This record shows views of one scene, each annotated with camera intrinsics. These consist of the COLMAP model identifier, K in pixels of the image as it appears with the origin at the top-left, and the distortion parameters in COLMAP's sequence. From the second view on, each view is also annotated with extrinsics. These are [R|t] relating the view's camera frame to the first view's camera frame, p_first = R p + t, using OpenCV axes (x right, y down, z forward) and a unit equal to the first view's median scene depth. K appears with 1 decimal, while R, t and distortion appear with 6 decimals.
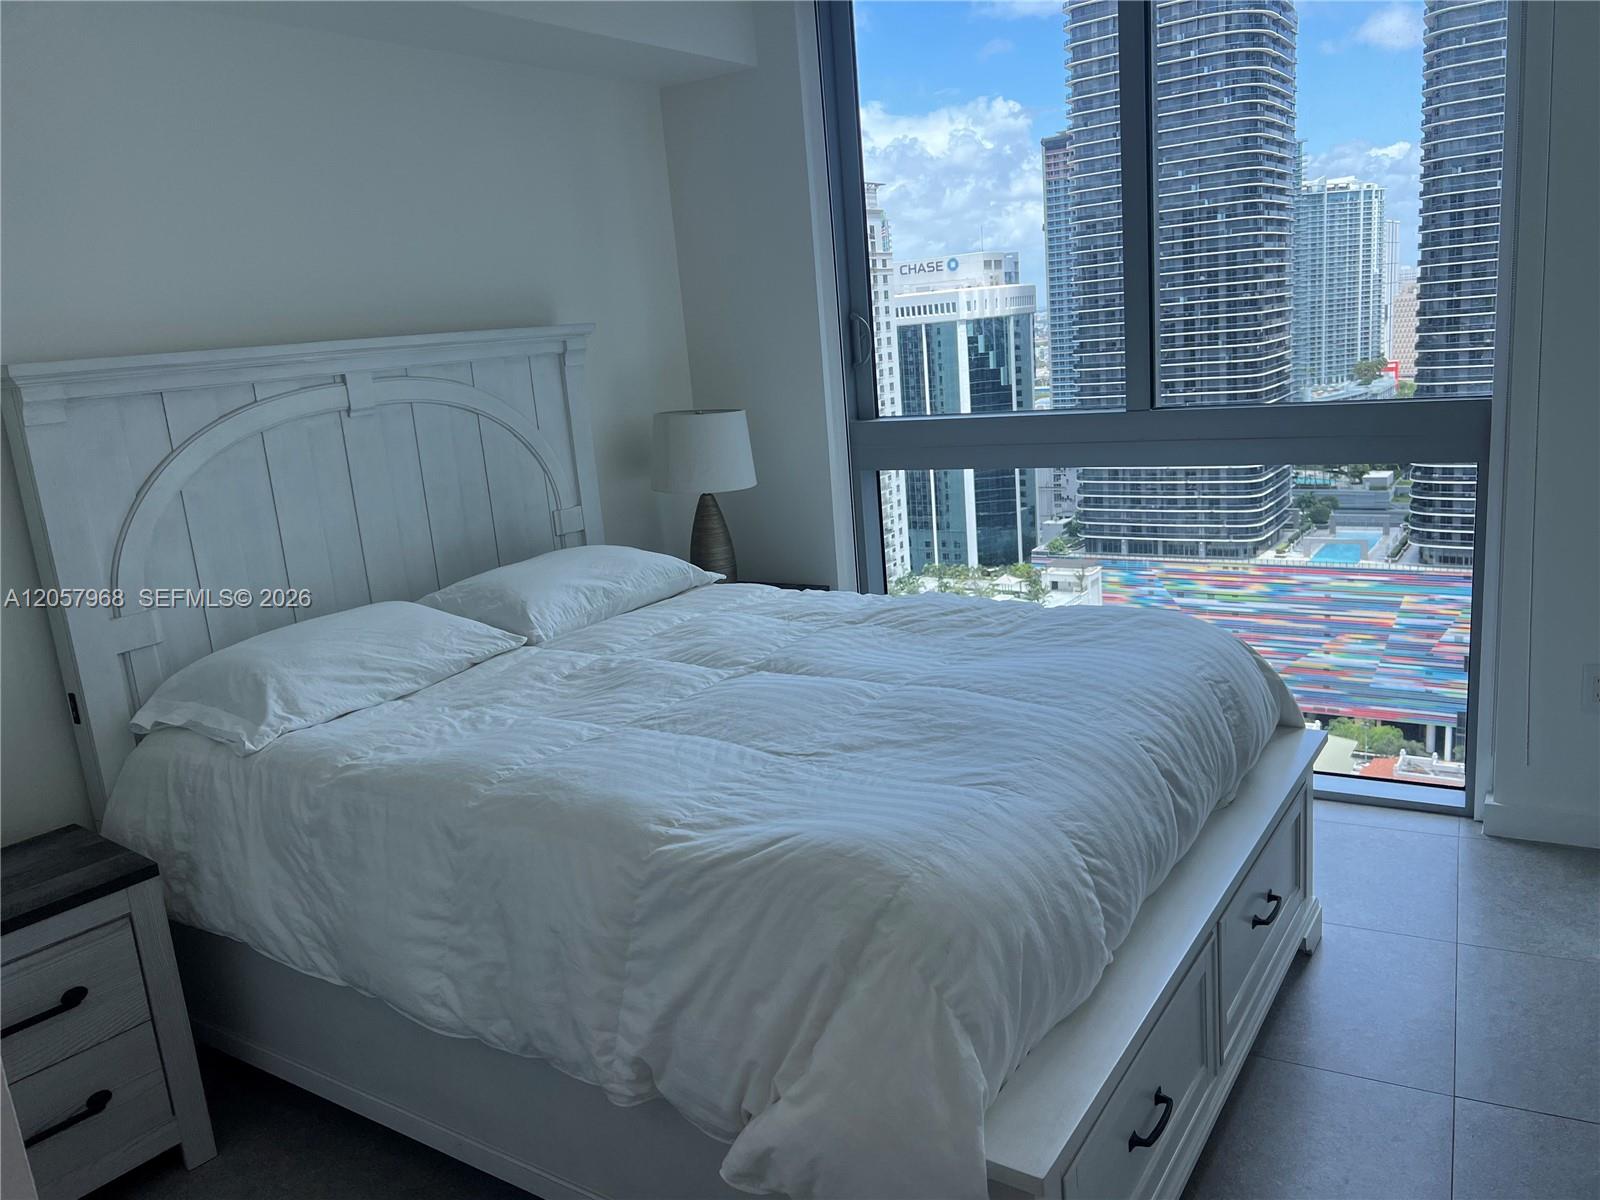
lens RADIAL K [[1192.5, 0, 798.7], [0, 1192.5, 589.4], [0, 0, 1]] dist [0.066543, -0.081549]
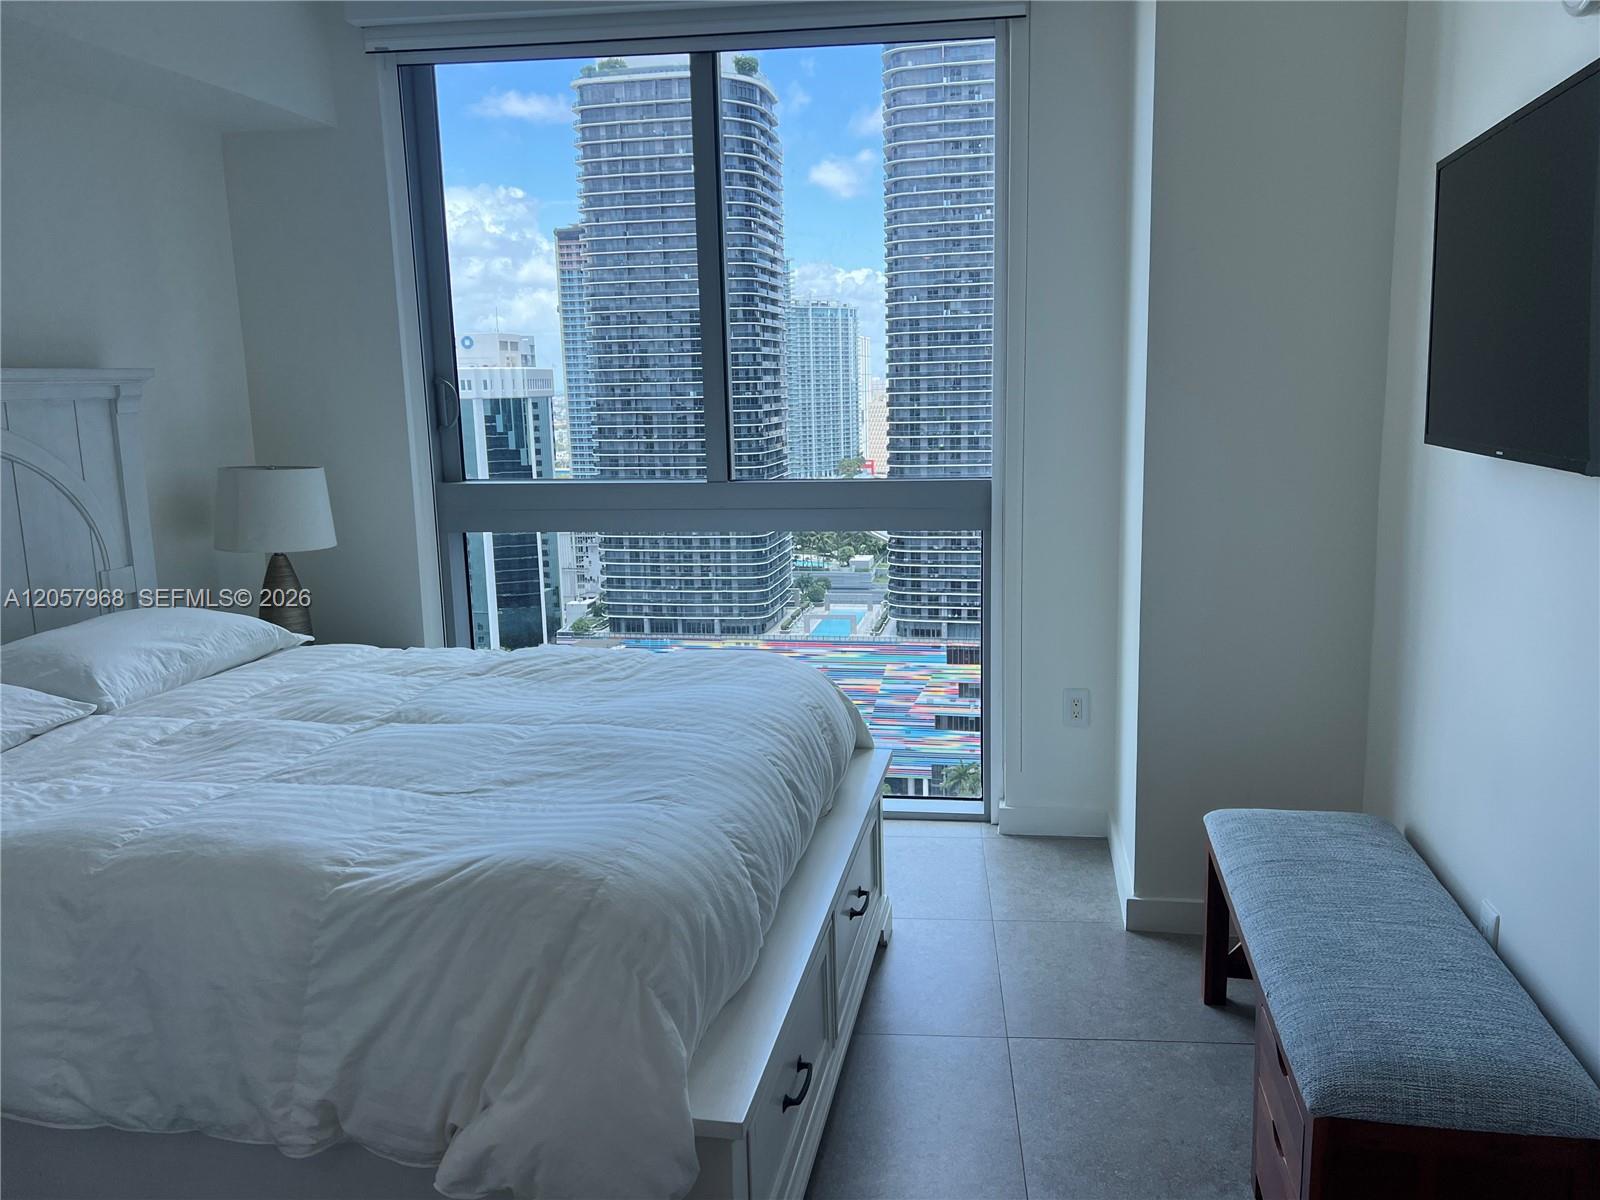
lens RADIAL K [[1192.5, 0, 812.1], [0, 1192.5, 592.3], [0, 0, 1]] dist [0.066543, -0.081549]
pose [[0.919057, -0.007147, 0.394060, -0.094333], [0.032856, 0.997745, -0.058534, 0.027903], [-0.392753, 0.066743, 0.917219, -0.056875]]
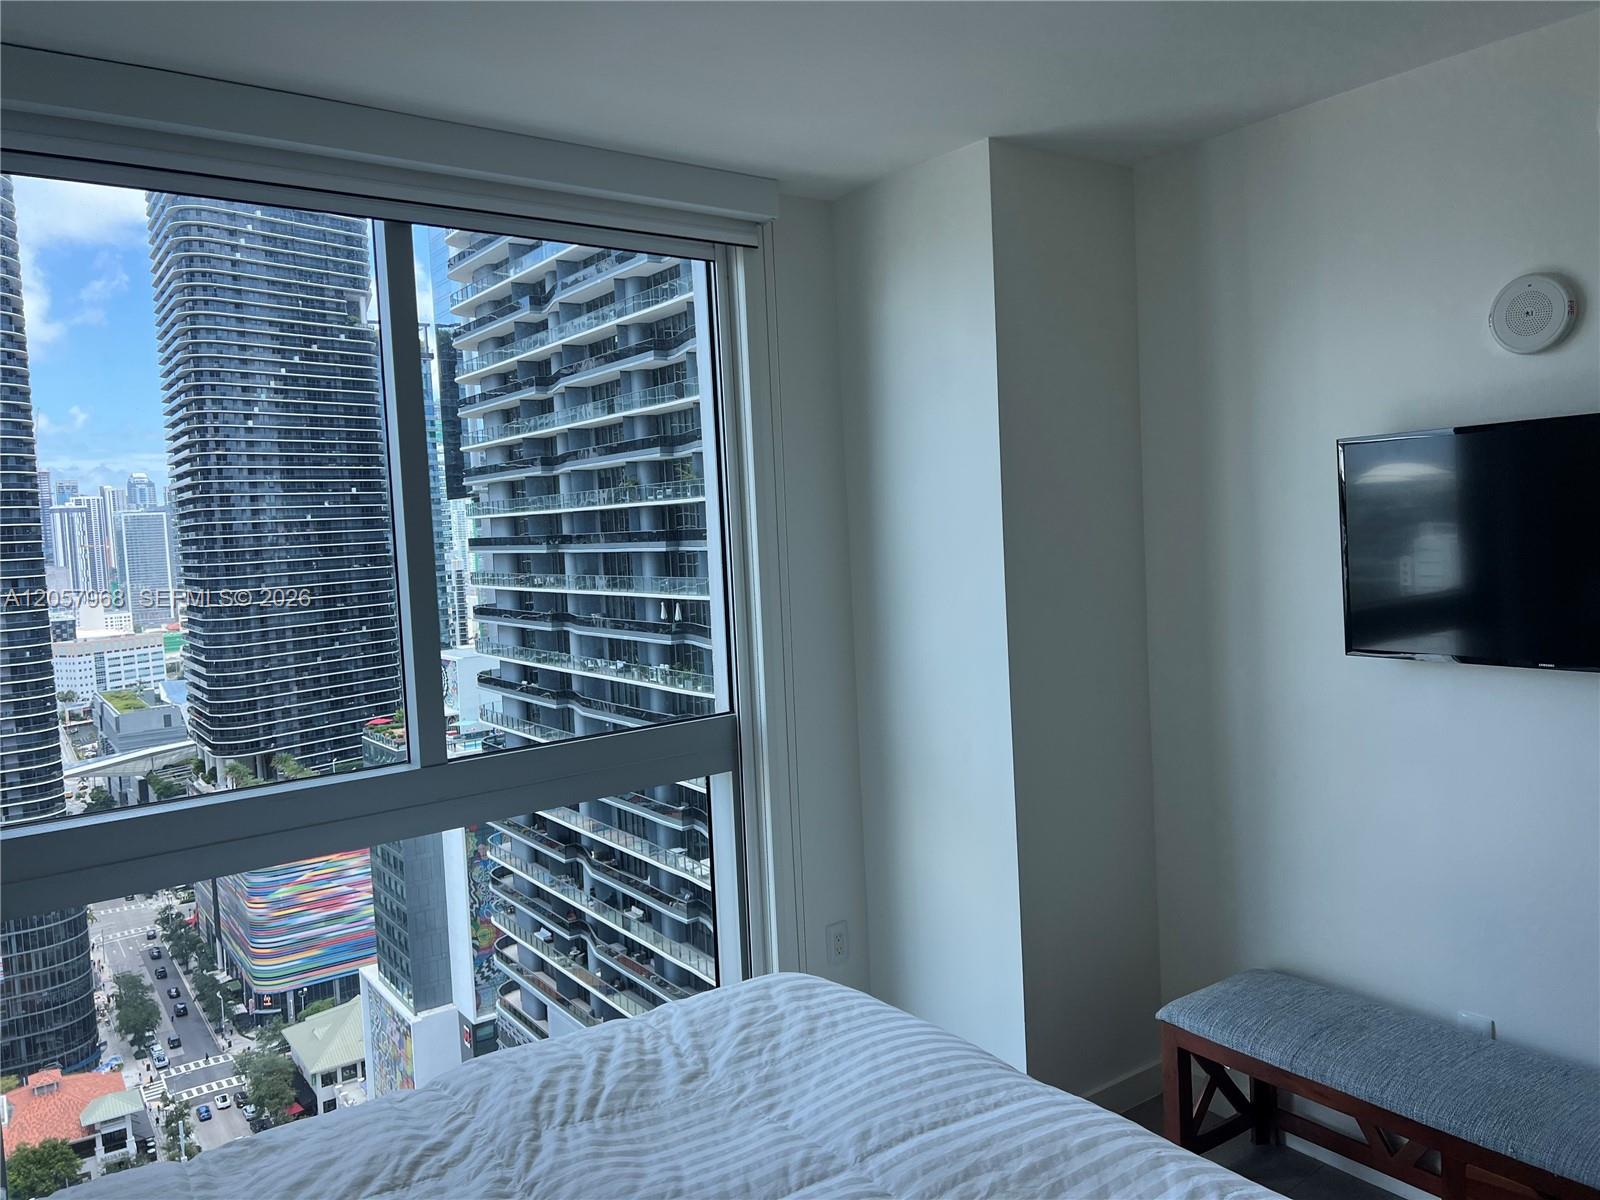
lens RADIAL K [[1192.5, 0, 797.9], [0, 1192.5, 596.7], [0, 0, 1]] dist [0.066543, -0.081549]
pose [[0.346951, 0.004260, 0.937874, -0.518365], [0.223801, 0.970726, -0.087201, -0.168975], [-0.910790, 0.240151, 0.335841, 0.585306]]
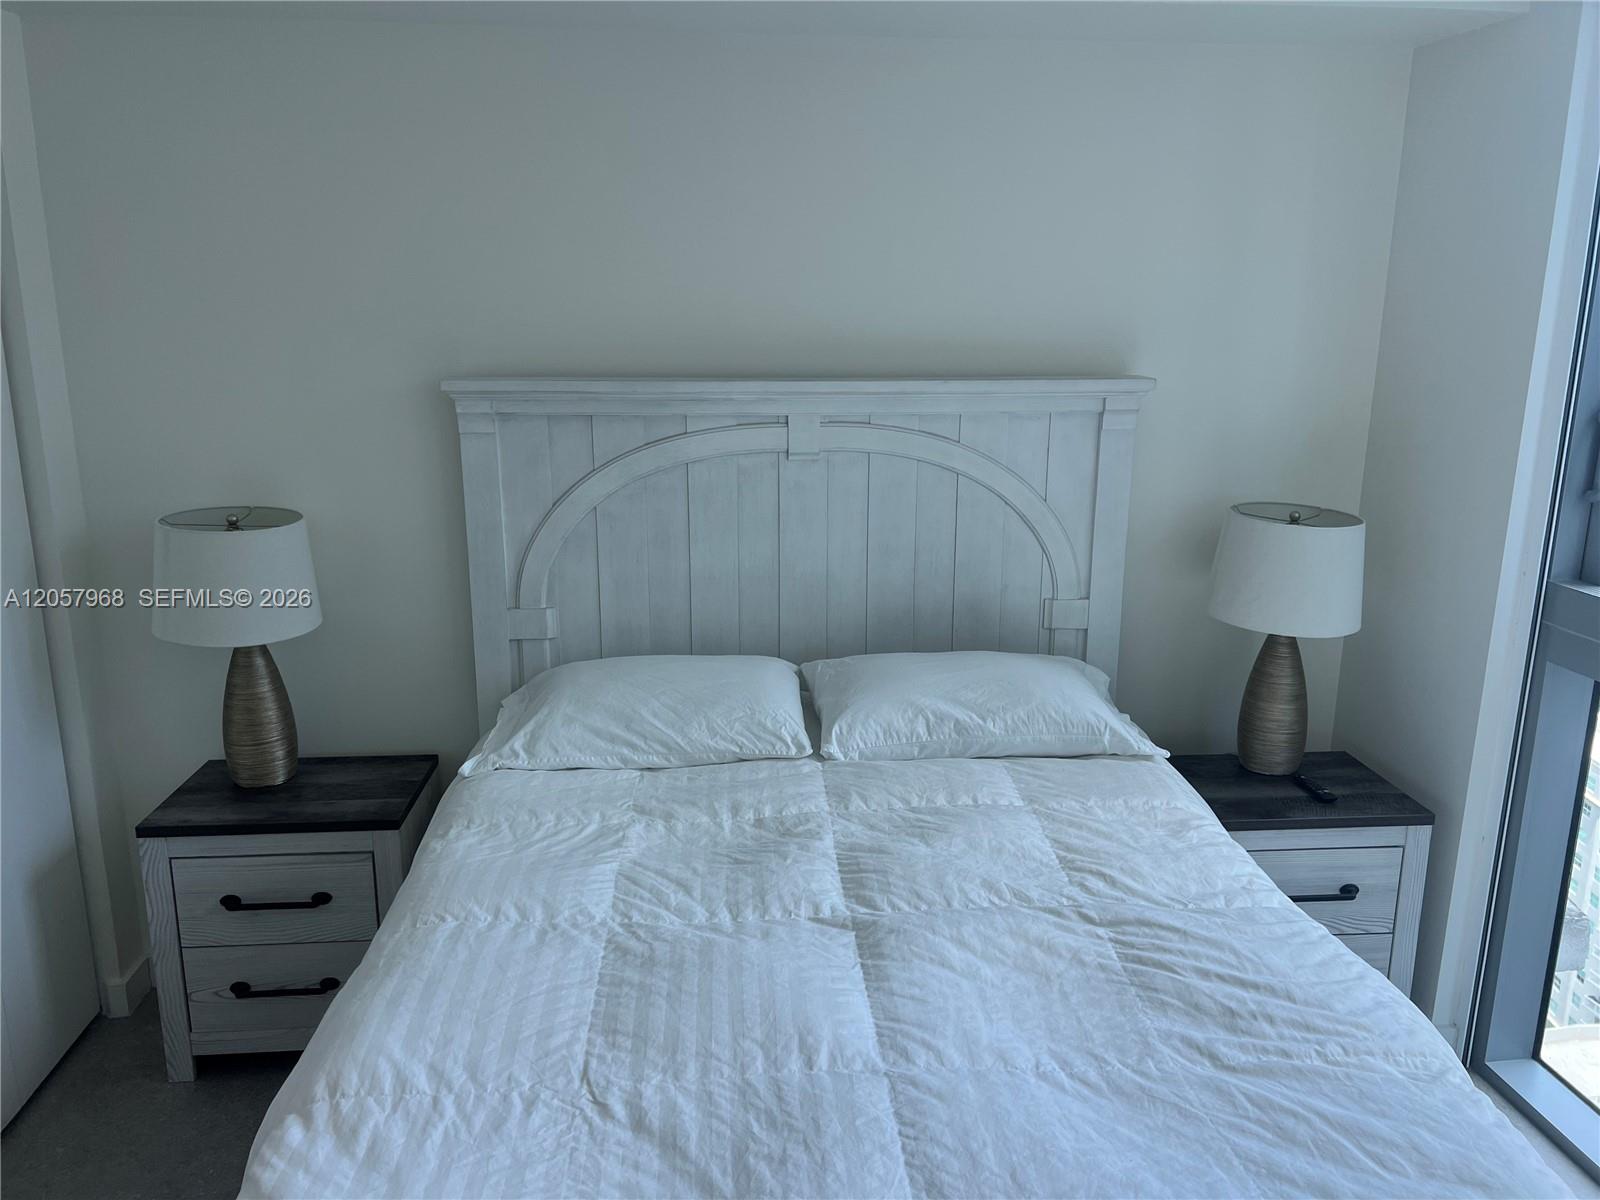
lens RADIAL K [[1192.5, 0, 825.1], [0, 1192.5, 593.6], [0, 0, 1]] dist [0.066543, -0.081549]
pose [[0.622375, 0.278384, -0.731541, 0.402338], [-0.230300, 0.958373, 0.168771, -0.229606], [0.748072, 0.063435, 0.660579, 0.448882]]
